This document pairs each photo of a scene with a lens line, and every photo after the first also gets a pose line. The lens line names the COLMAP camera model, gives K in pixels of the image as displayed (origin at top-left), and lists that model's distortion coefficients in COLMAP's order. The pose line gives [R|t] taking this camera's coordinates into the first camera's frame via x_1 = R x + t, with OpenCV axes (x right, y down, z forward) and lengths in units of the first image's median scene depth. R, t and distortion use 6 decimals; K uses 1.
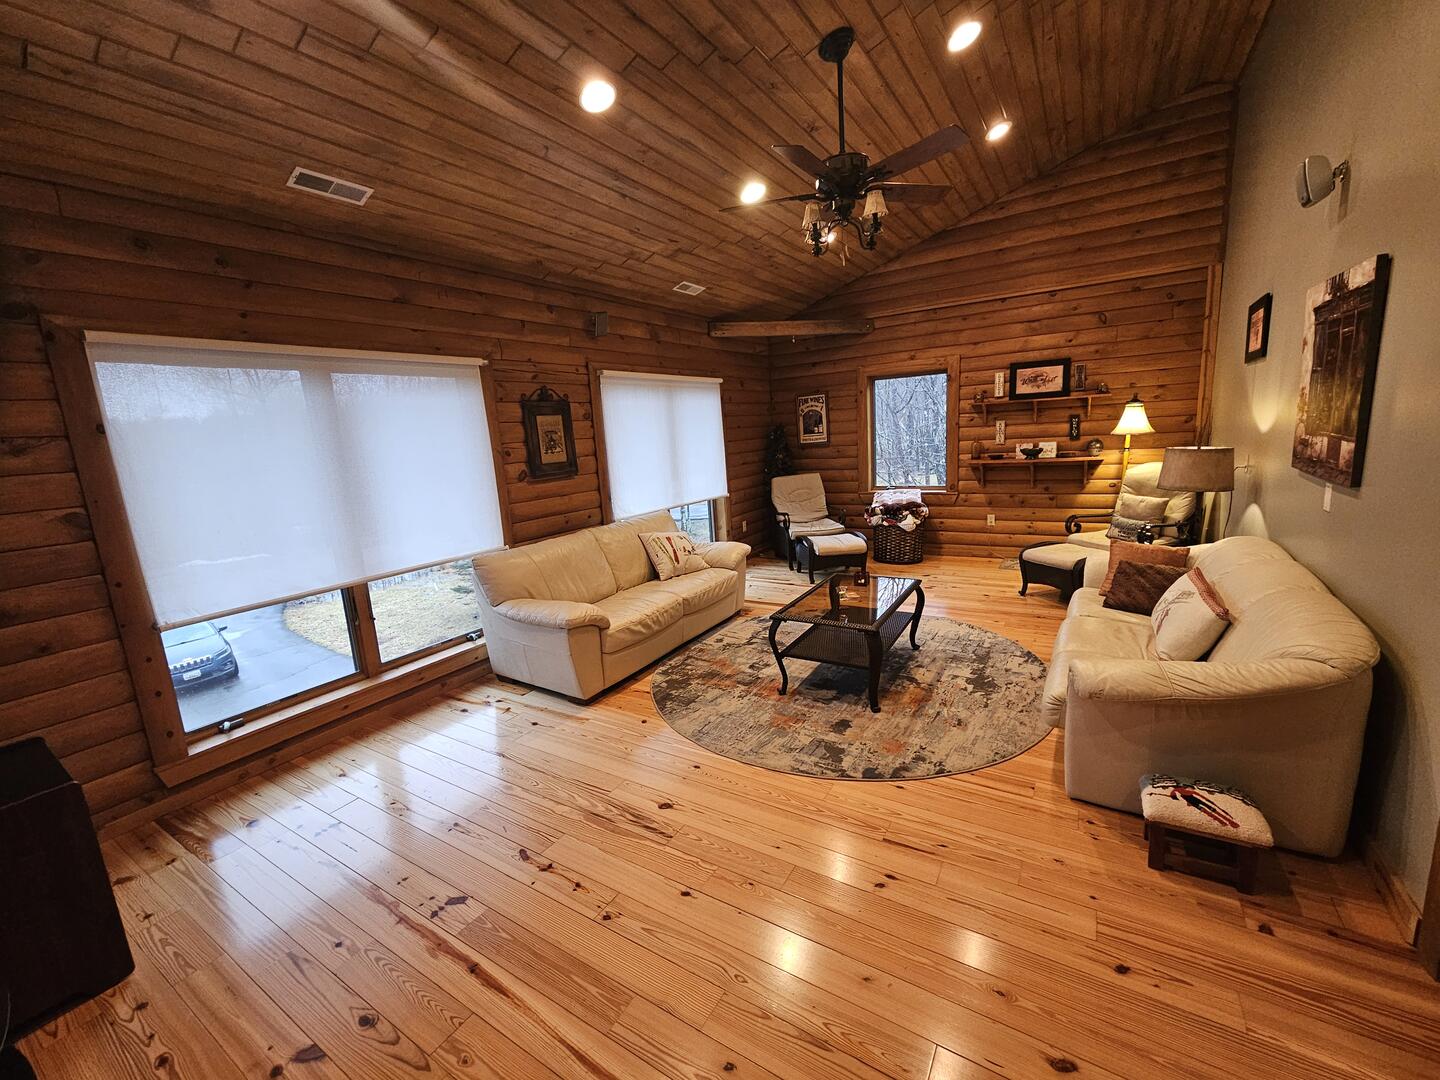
lens RADIAL K [[594.2, 0, 719.8], [0, 594.2, 537.7], [0, 0, 1]] dist [0.000257, 0.000614]
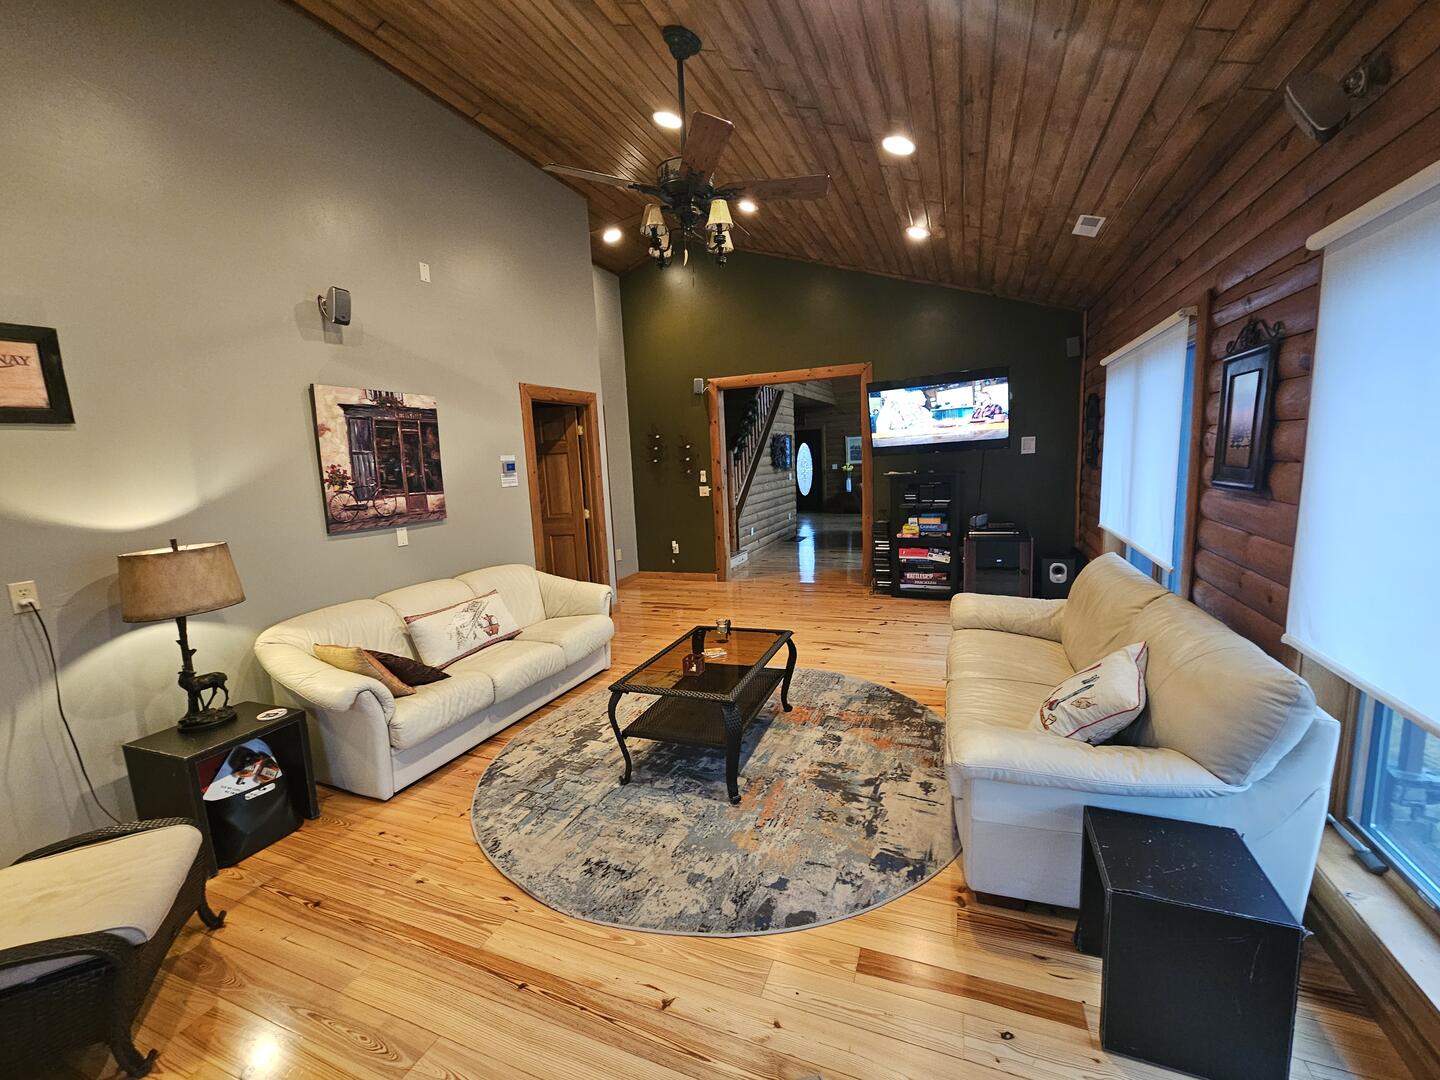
lens RADIAL K [[594.2, 0, 722.7], [0, 594.2, 540.9], [0, 0, 1]] dist [0.000257, 0.000614]
pose [[-0.979251, 0.130806, -0.154784, 0.303214], [0.074650, 0.942912, 0.324567, -0.316052], [0.188403, 0.306278, -0.933112, 1.673860]]
